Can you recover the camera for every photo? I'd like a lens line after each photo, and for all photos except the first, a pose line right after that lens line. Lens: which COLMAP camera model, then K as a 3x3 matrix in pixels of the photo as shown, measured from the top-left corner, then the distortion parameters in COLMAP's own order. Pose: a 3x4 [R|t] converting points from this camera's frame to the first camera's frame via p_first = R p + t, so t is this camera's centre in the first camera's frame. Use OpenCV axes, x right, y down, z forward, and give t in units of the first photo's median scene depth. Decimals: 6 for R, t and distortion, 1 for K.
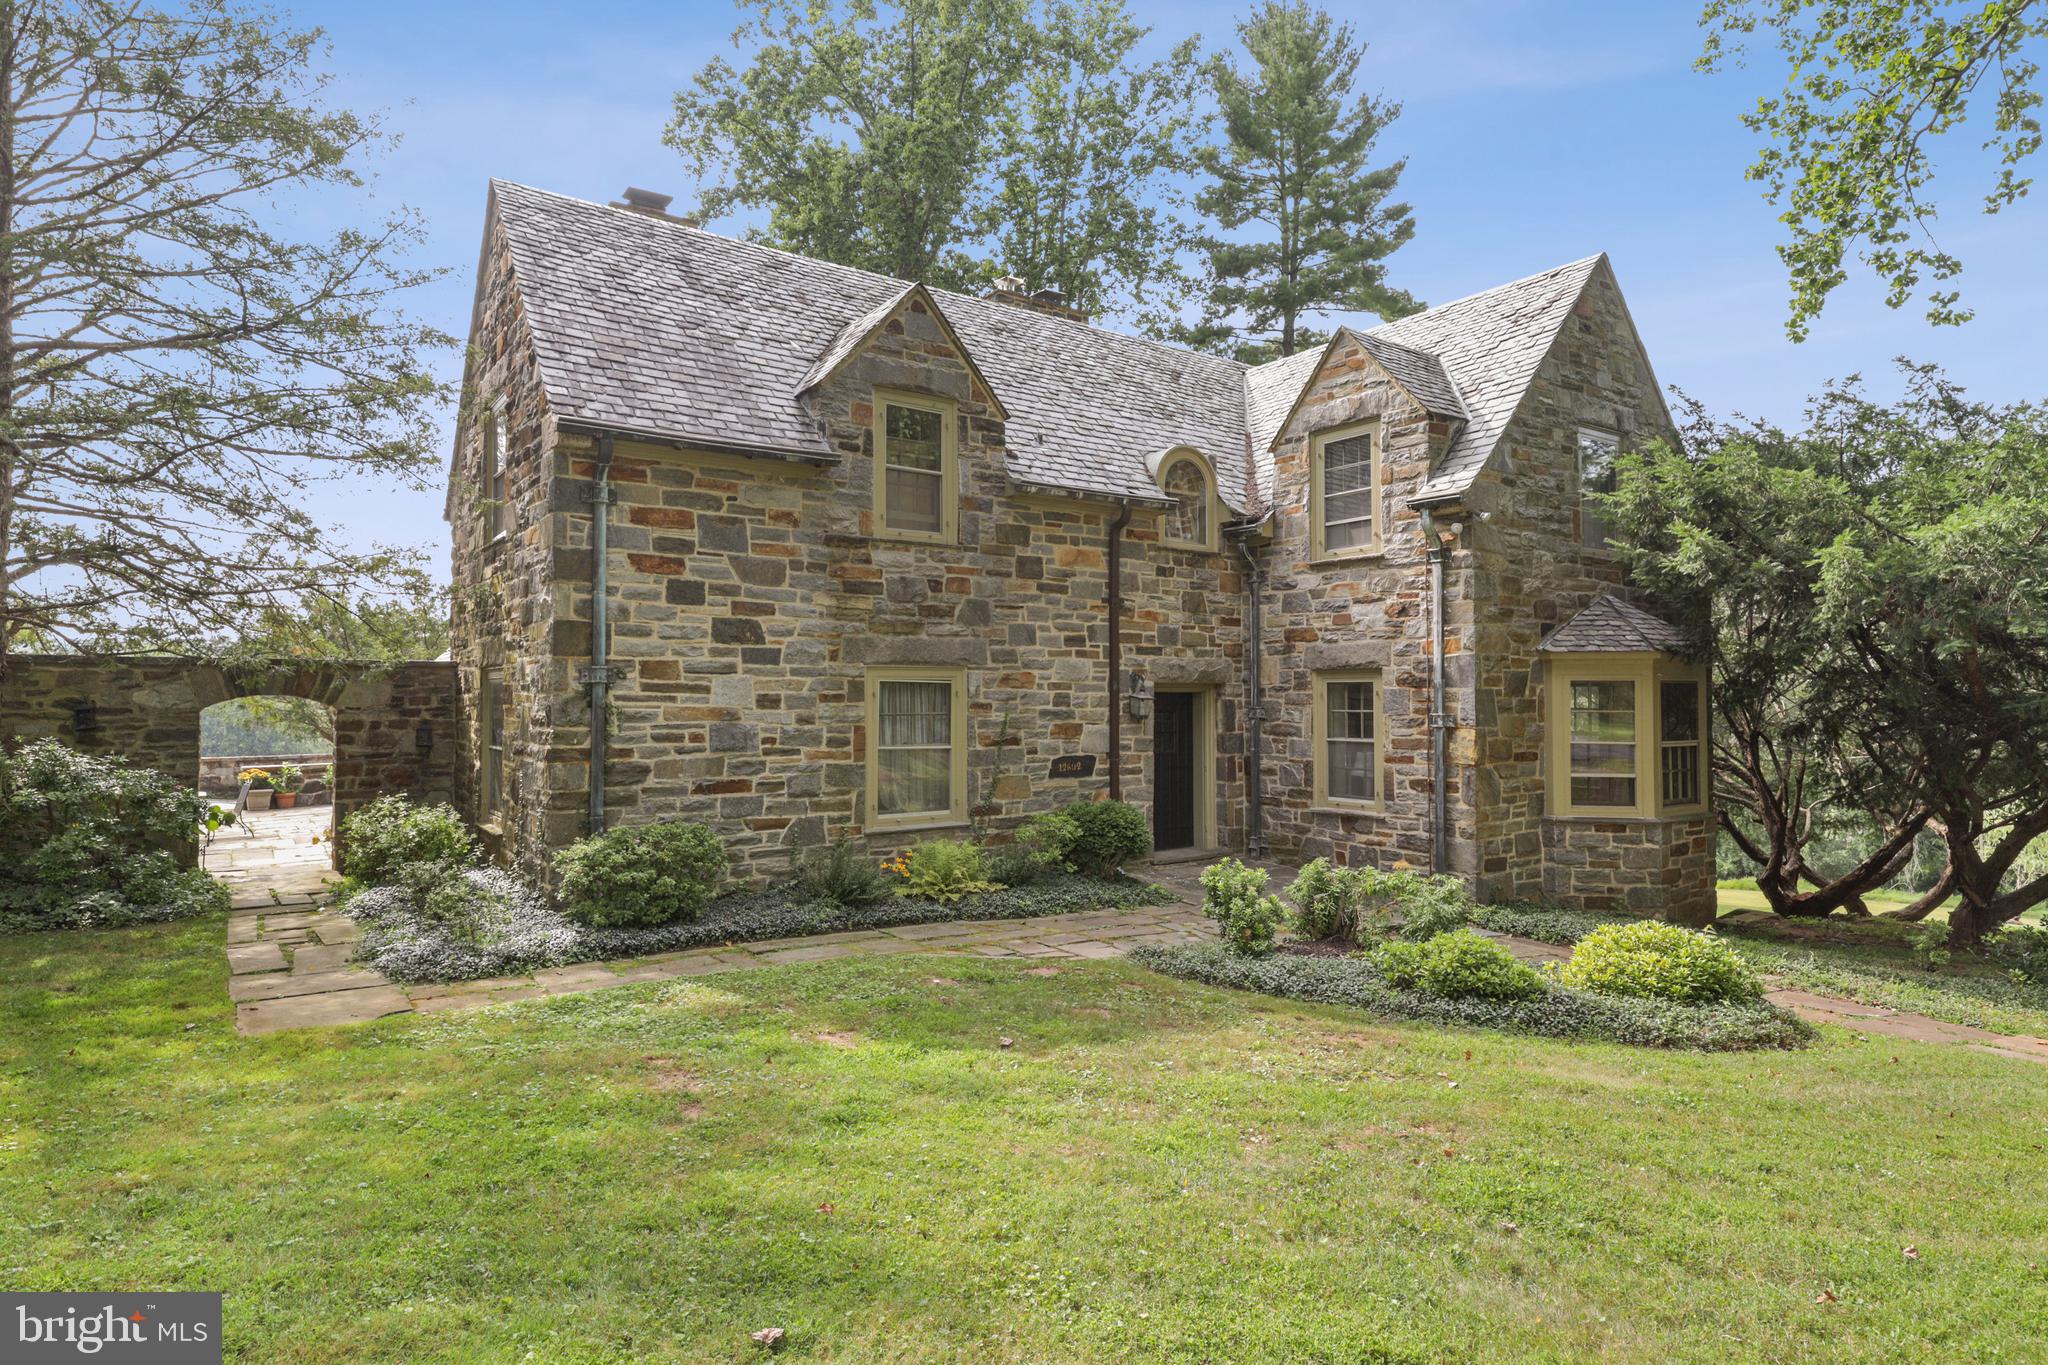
lens RADIAL K [[1134.2, 0, 1011.7], [0, 1134.2, 667.0], [0, 0, 1]] dist [0.011744, -0.004397]
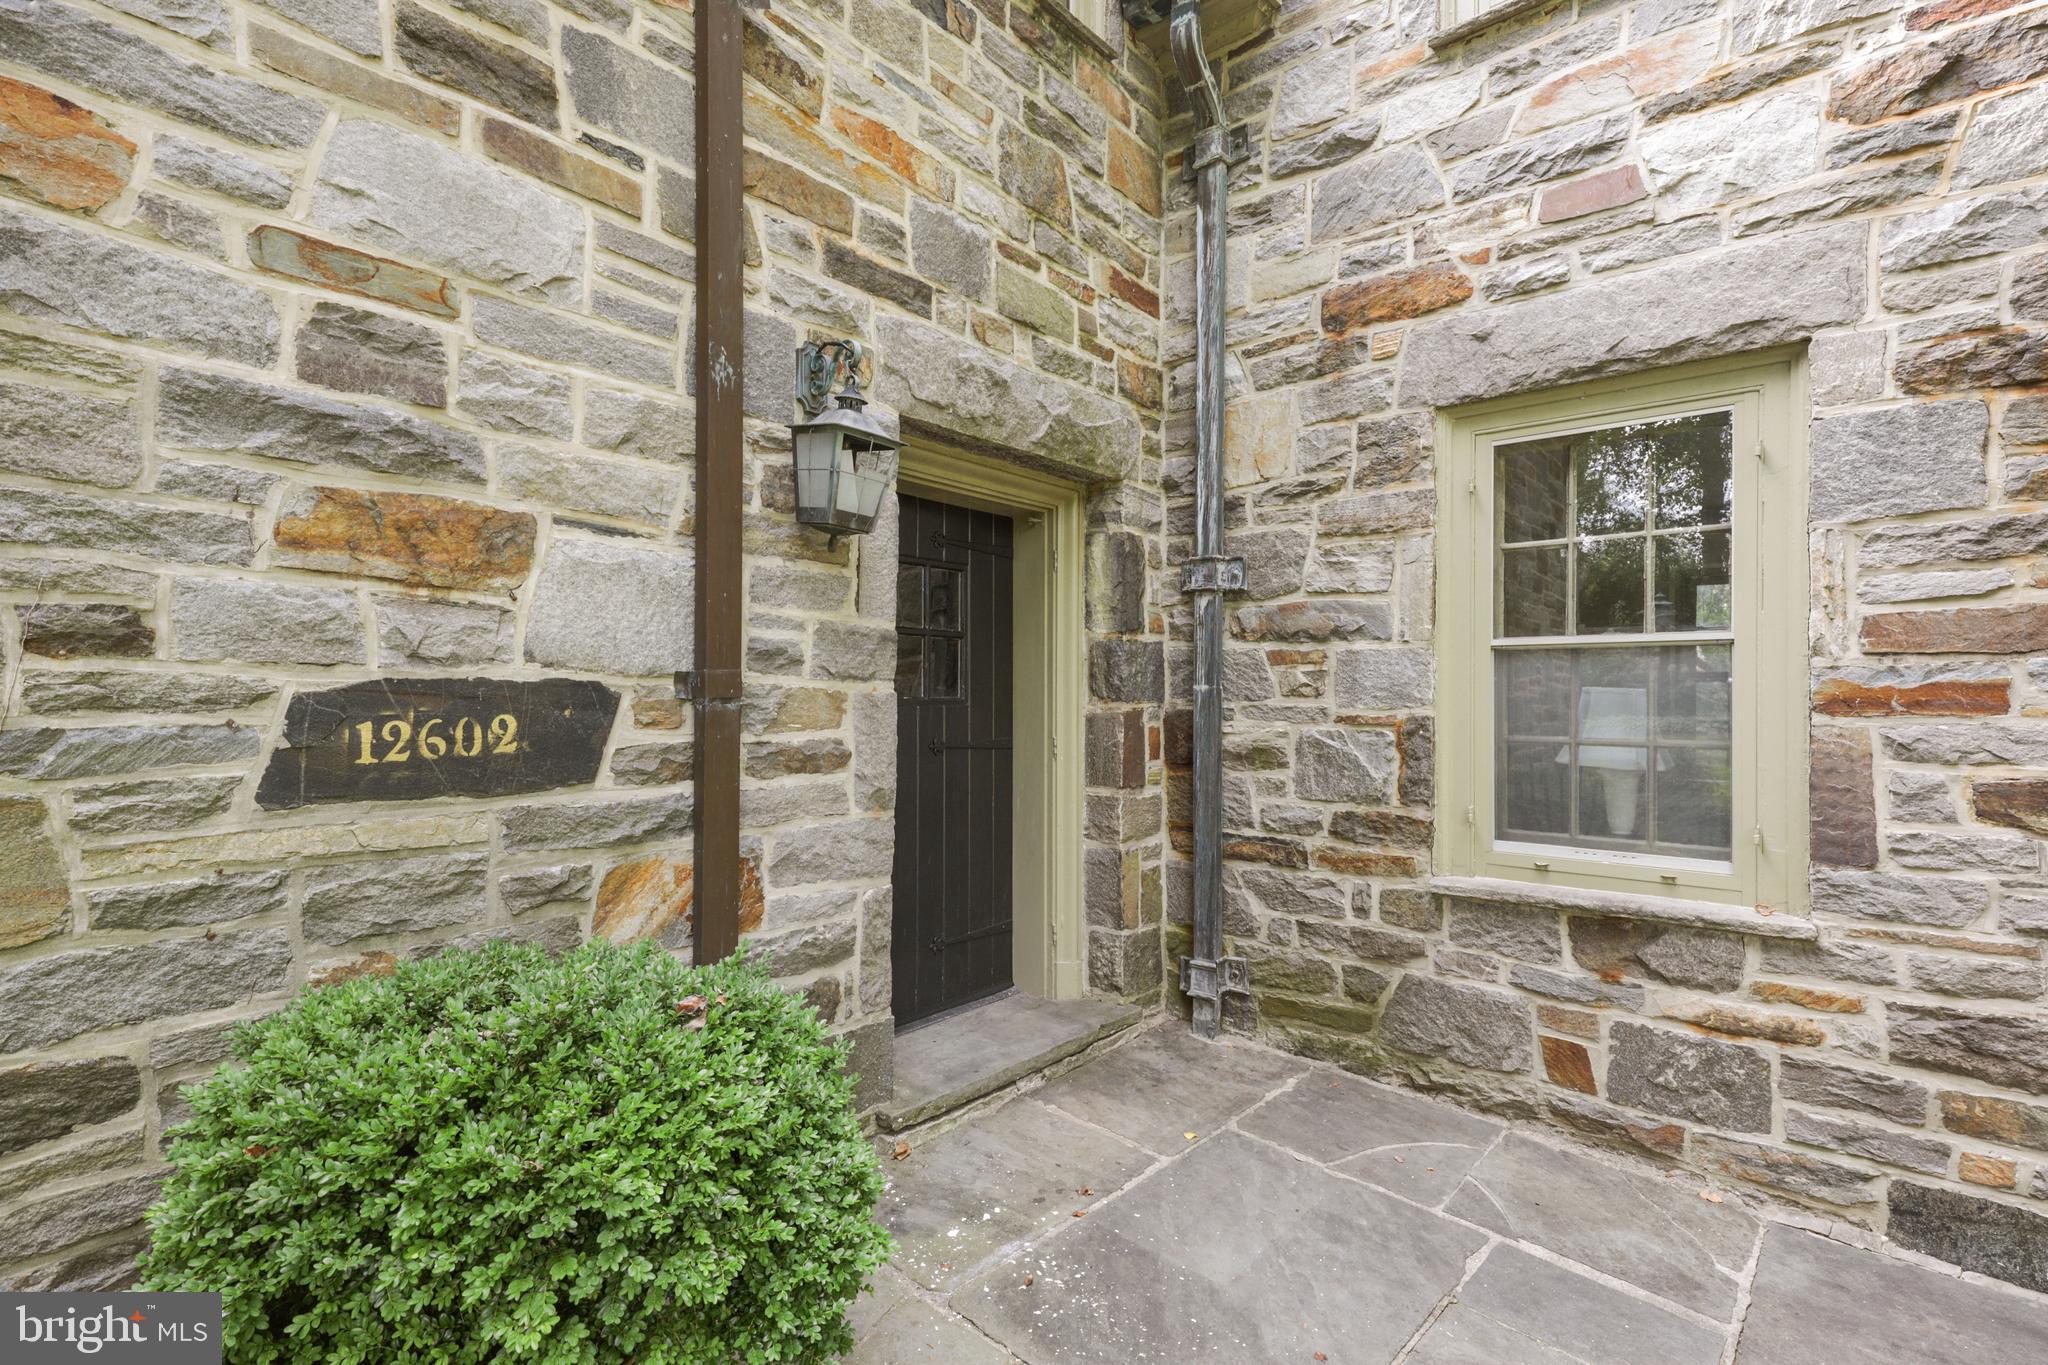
lens RADIAL K [[970.2, 0, 1012.8], [0, 970.2, 701.9], [0, 0, 1]] dist [-0.000519, -0.001288]
pose [[0.968478, 0.004589, 0.249058, 0.103726], [-0.012400, 0.999479, 0.029799, 0.077576], [-0.248791, -0.031948, 0.968030, 0.840848]]
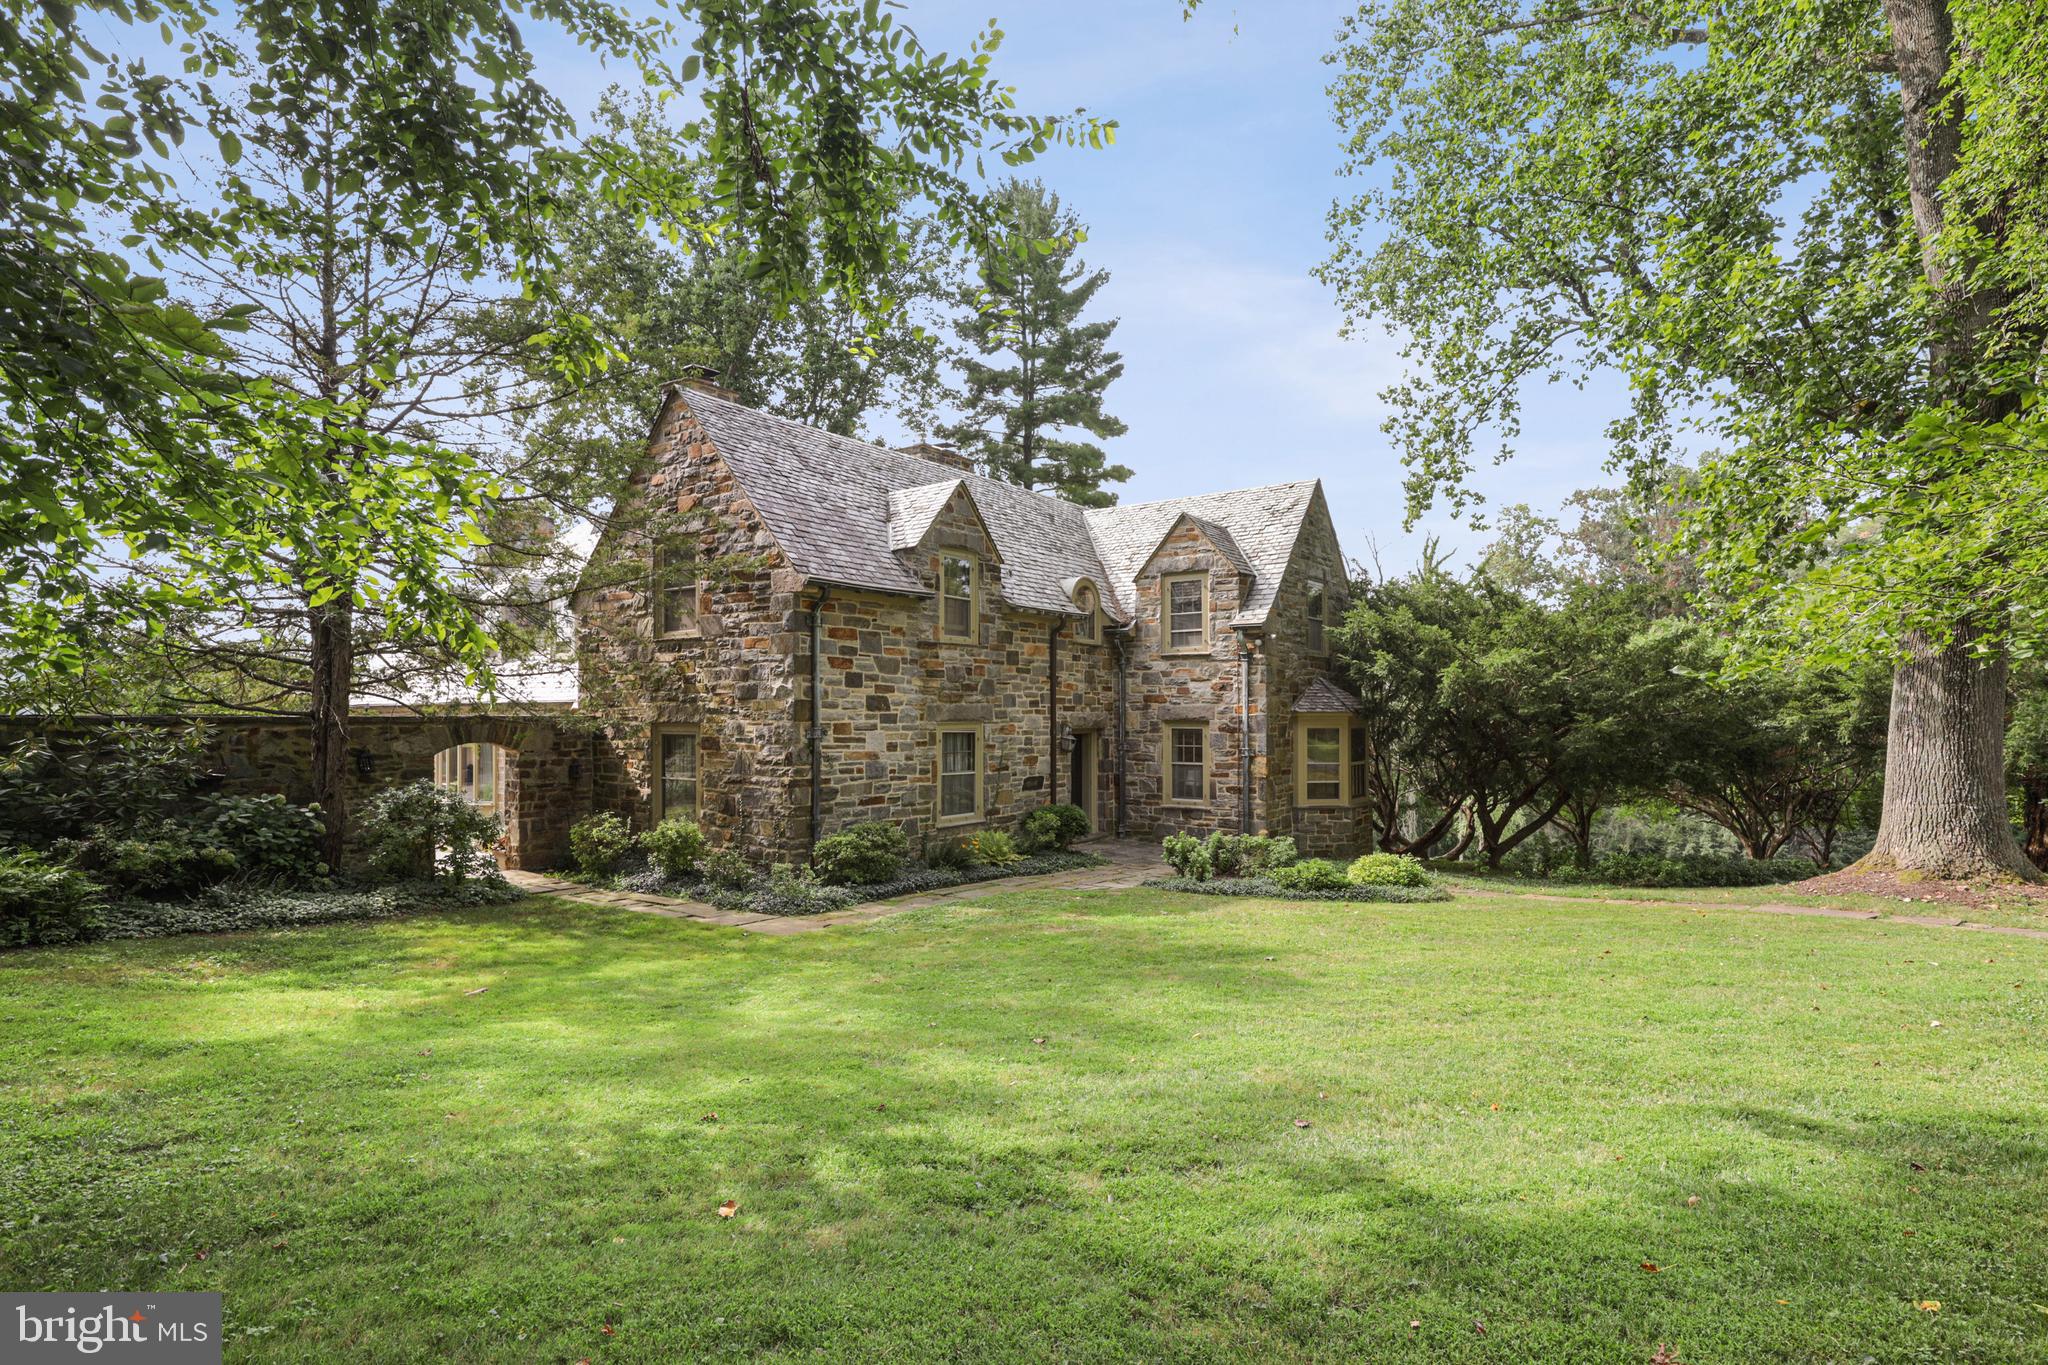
lens RADIAL K [[1057.7, 0, 1013.6], [0, 1057.7, 694.9], [0, 0, 1]] dist [0.001478, 0.000446]
pose [[0.948965, 0.005446, 0.315334, -0.447870], [-0.008652, 0.999924, 0.008768, -0.049107], [-0.315263, -0.011049, 0.948940, -0.400165]]
